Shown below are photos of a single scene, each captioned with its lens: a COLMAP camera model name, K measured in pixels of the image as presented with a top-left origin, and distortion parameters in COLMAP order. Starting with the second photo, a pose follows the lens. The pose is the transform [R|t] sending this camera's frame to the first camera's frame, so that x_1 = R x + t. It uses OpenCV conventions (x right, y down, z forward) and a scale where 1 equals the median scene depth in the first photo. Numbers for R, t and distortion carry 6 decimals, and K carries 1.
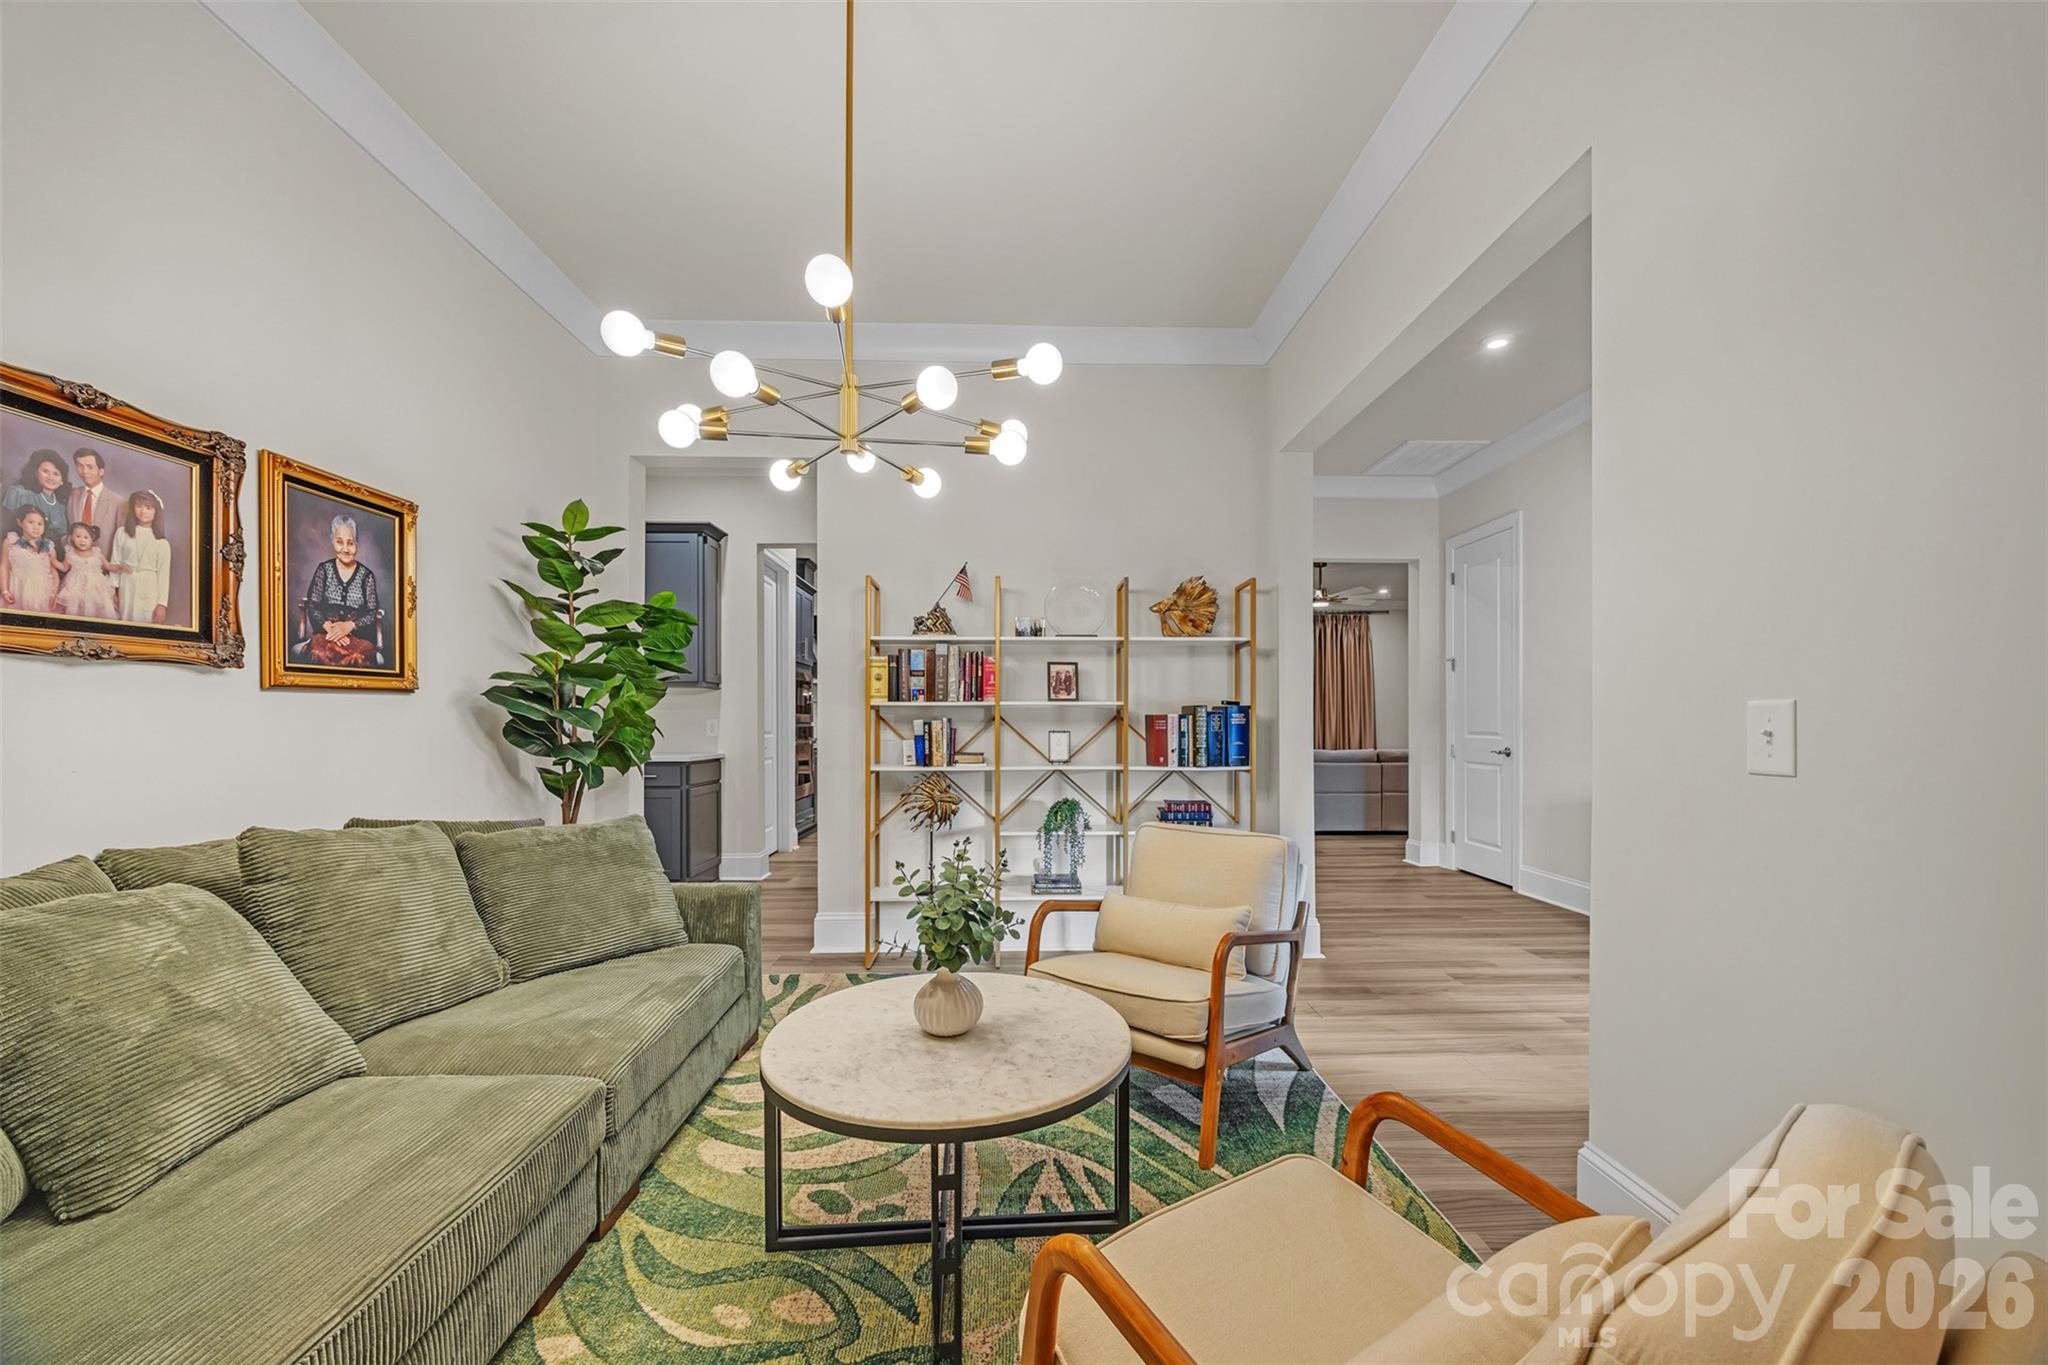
lens RADIAL K [[781.3, 0, 1042.8], [0, 781.3, 691.1], [0, 0, 1]] dist [-0.000130, -0.000030]
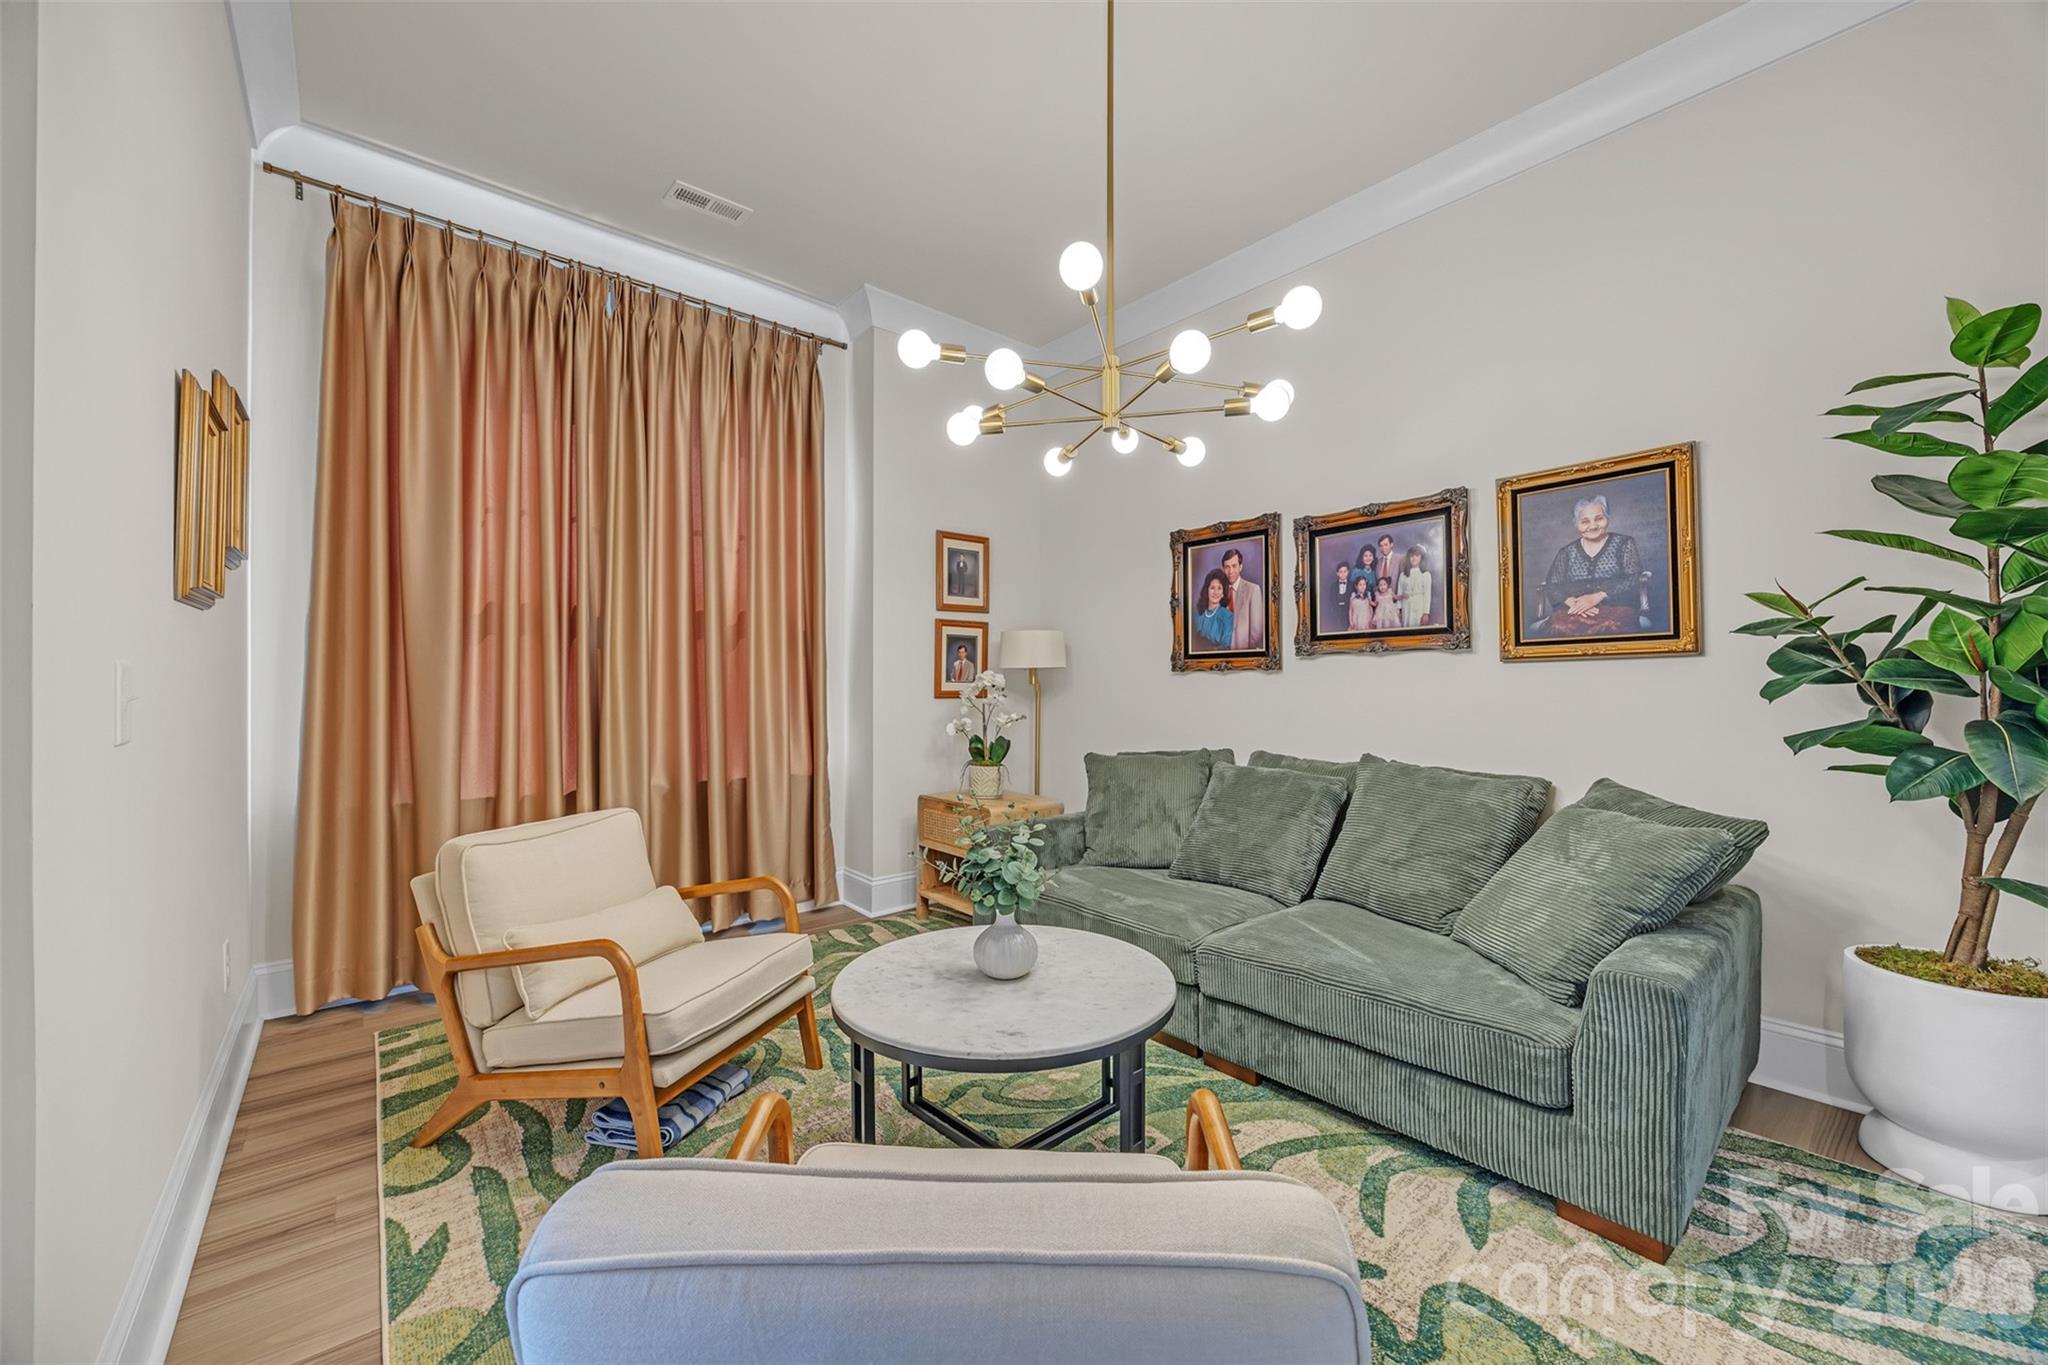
lens RADIAL K [[780.8, 0, 1038.0], [0, 780.8, 676.8], [0, 0, 1]] dist [-0.000642, 0.000044]
pose [[-0.772599, -0.007145, -0.634854, 0.399539], [0.028286, 0.998556, -0.045662, 0.055883], [0.634263, -0.053236, -0.771282, 1.412021]]
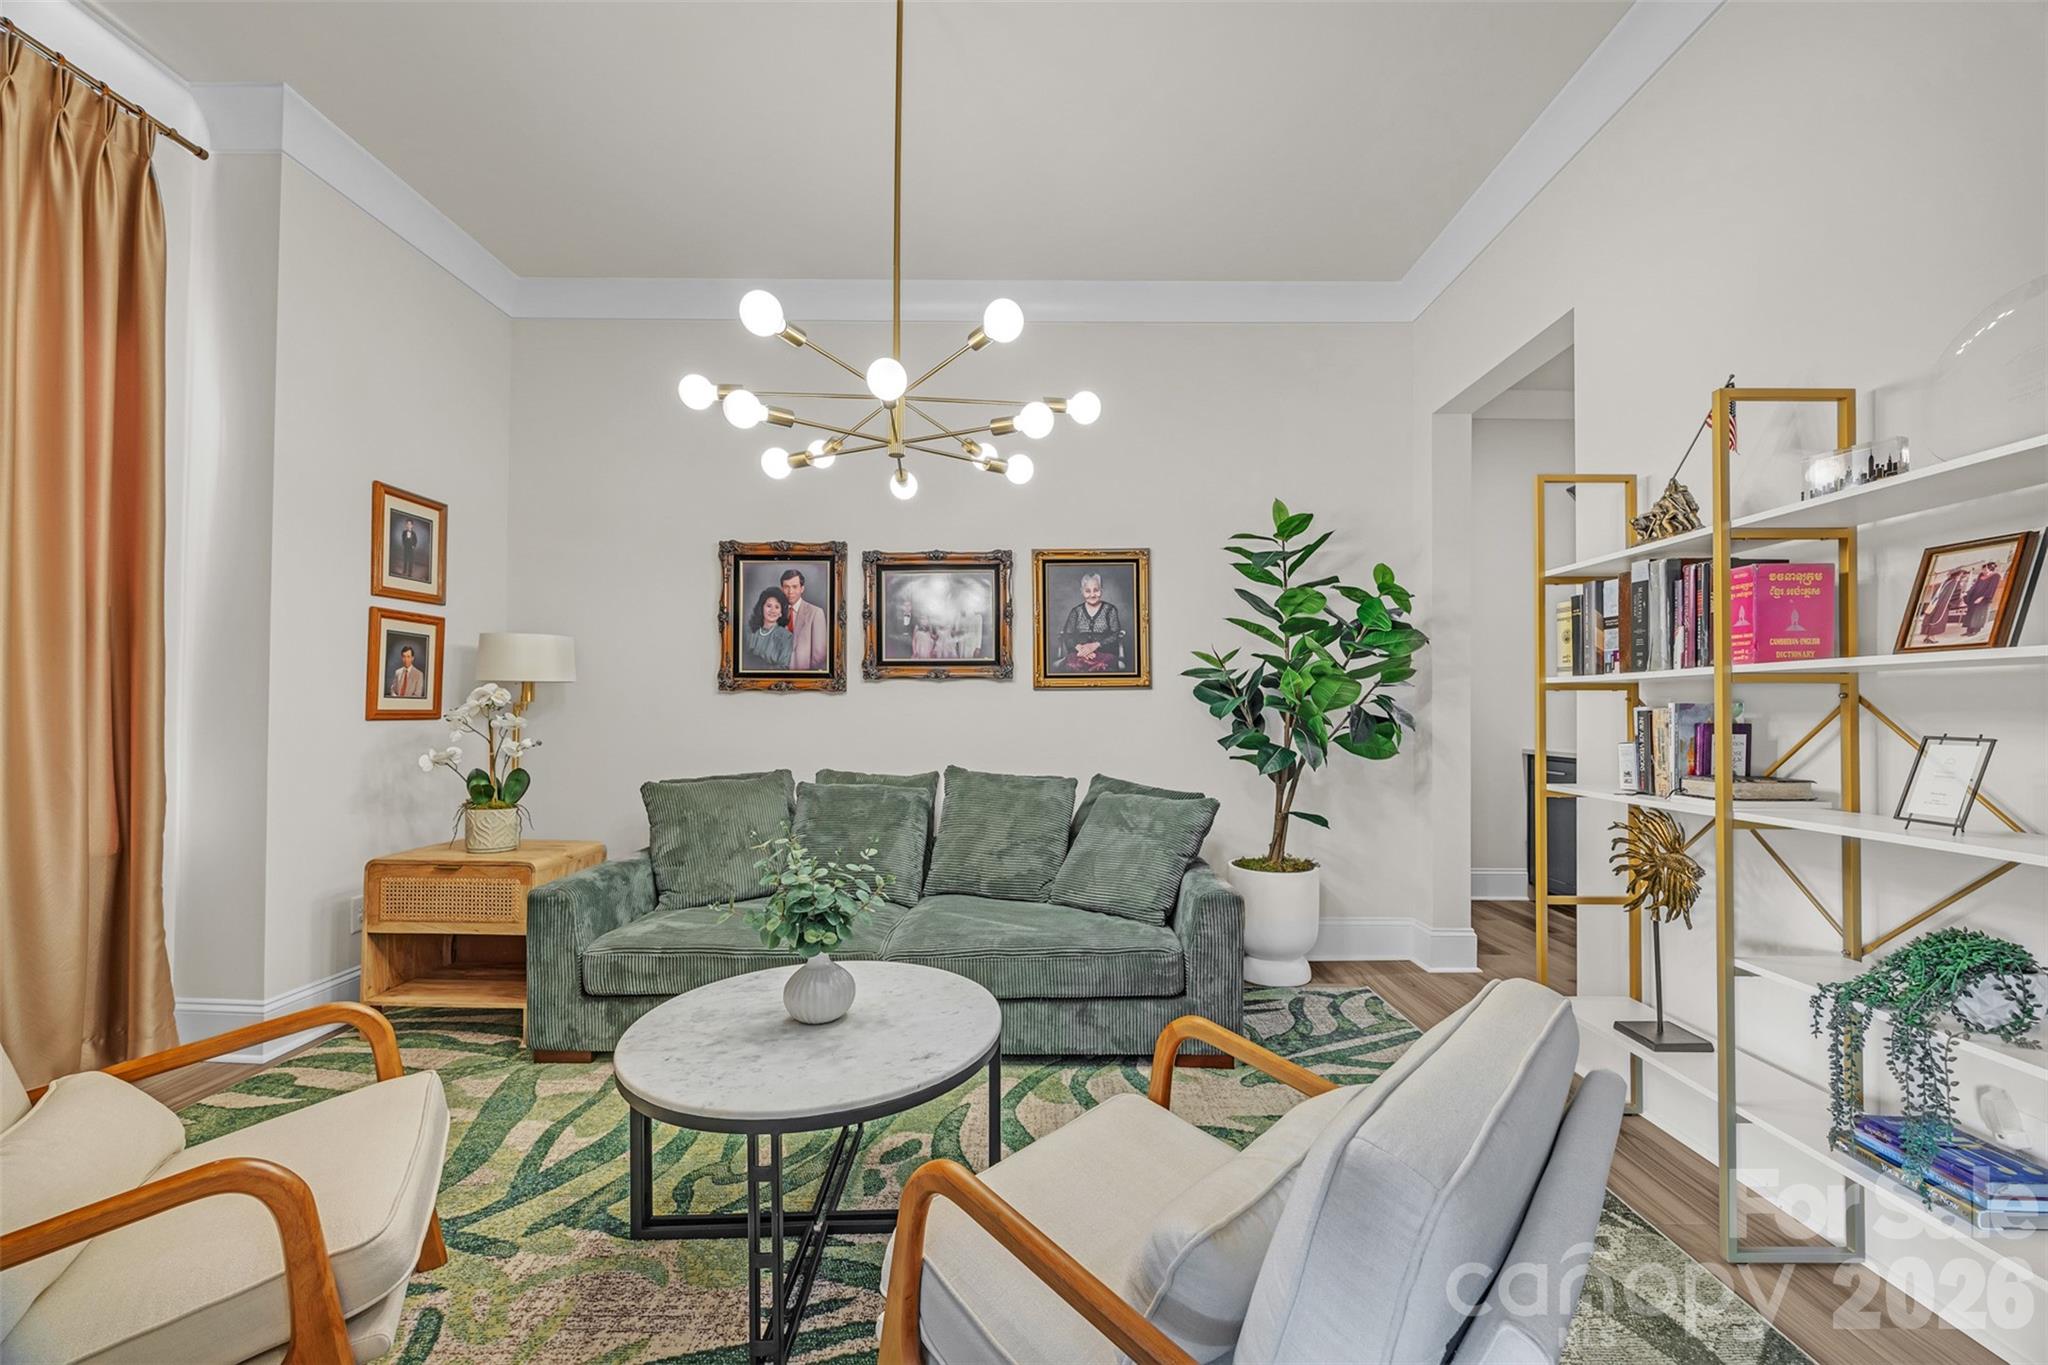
lens RADIAL K [[781.3, 0, 1042.8], [0, 781.3, 691.1], [0, 0, 1]] dist [-0.000130, -0.000030]
pose [[-0.035108, -0.022662, -0.999127, 0.653642], [0.036397, 0.999051, -0.023939, 0.039005], [0.998721, -0.037206, -0.034249, 1.005414]]
